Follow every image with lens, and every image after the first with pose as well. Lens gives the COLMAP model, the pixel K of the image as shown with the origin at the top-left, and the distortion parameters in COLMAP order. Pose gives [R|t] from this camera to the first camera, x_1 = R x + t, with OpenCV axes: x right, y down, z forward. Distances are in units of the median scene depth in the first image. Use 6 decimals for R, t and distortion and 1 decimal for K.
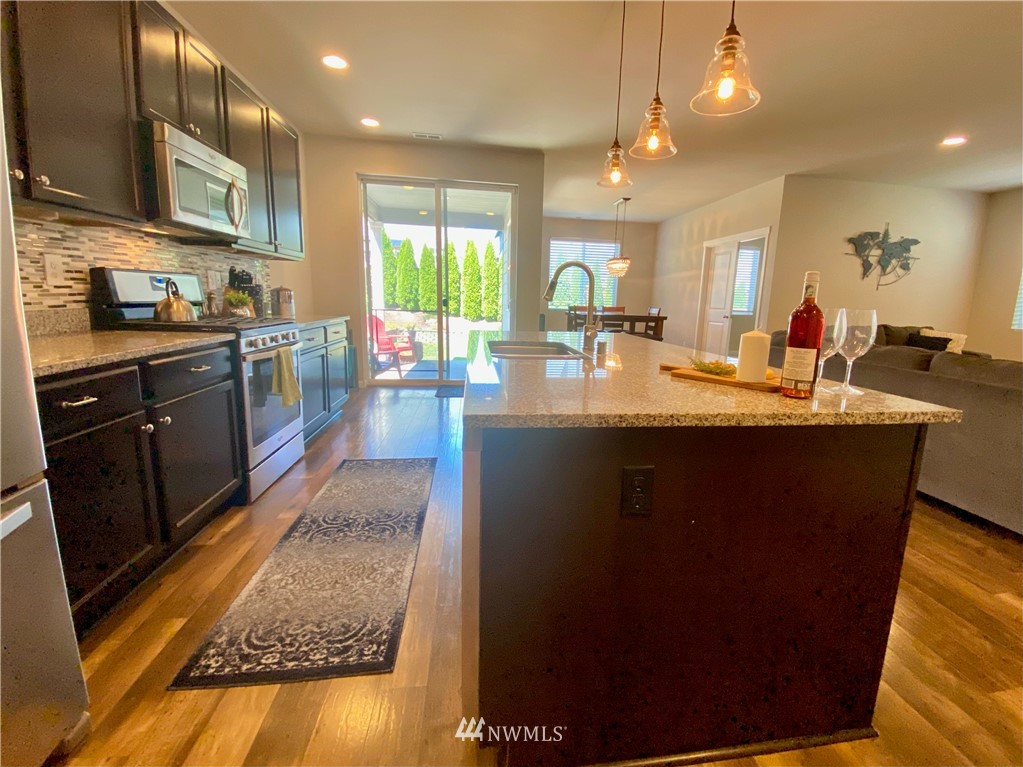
lens RADIAL K [[468.9, 0, 518.8], [0, 468.9, 386.8], [0, 0, 1]] dist [0.008452, -0.004574]
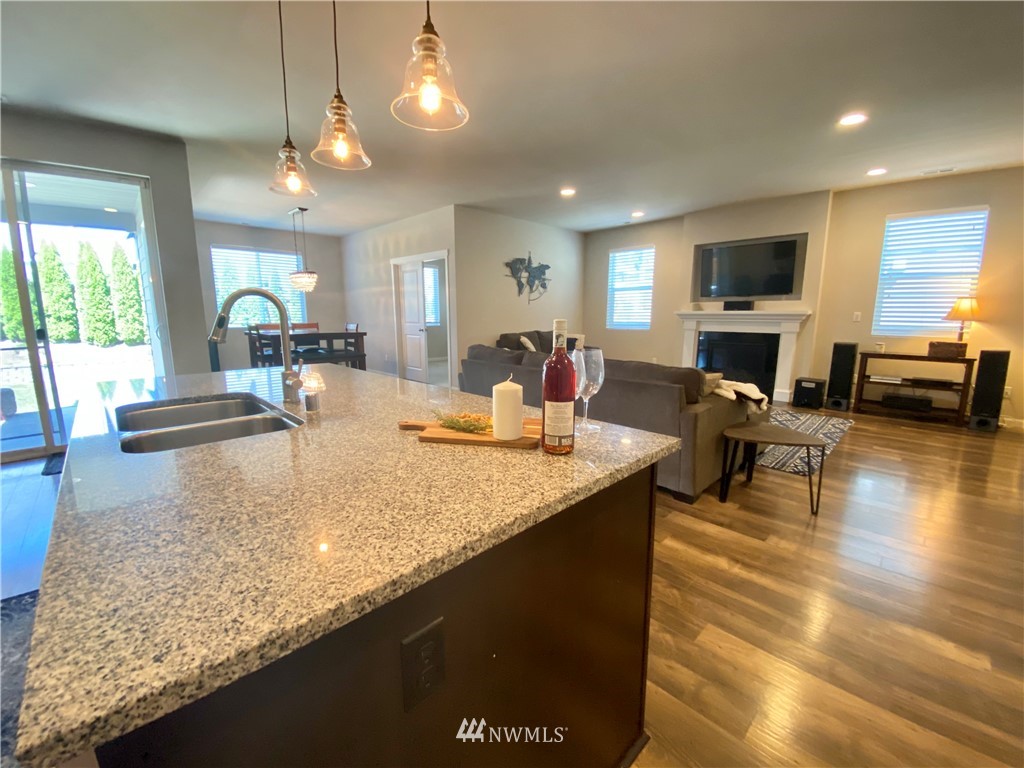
lens RADIAL K [[427.5, 0, 516.8], [0, 427.5, 381.8], [0, 0, 1]] dist [0.007936, -0.008044]
pose [[0.788663, -0.131337, 0.600635, 0.010694], [0.135995, 0.989984, 0.037906, -0.046009], [-0.599597, 0.051788, 0.798625, 0.107710]]
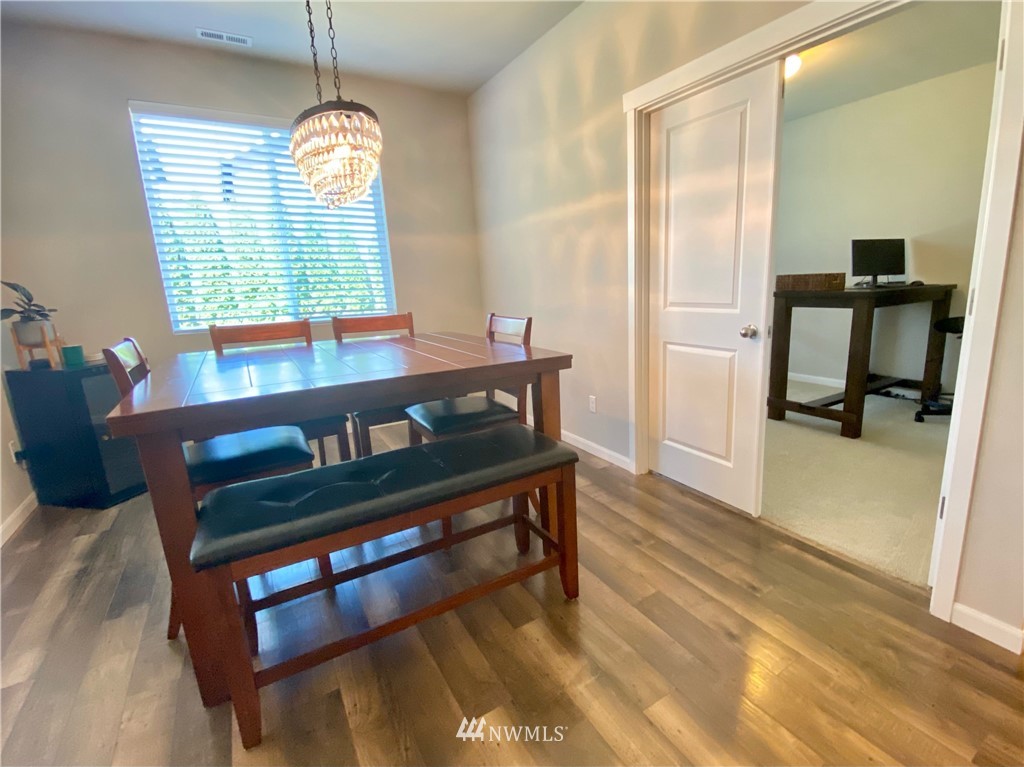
lens RADIAL K [[427.5, 0, 514.6], [0, 427.5, 381.5], [0, 0, 1]] dist [0.007936, -0.008044]
pose [[0.925248, -0.150245, 0.348341, 0.248530], [0.140639, 0.988649, 0.052860, -0.181790], [-0.352329, 0.000081, 0.935876, 0.952106]]
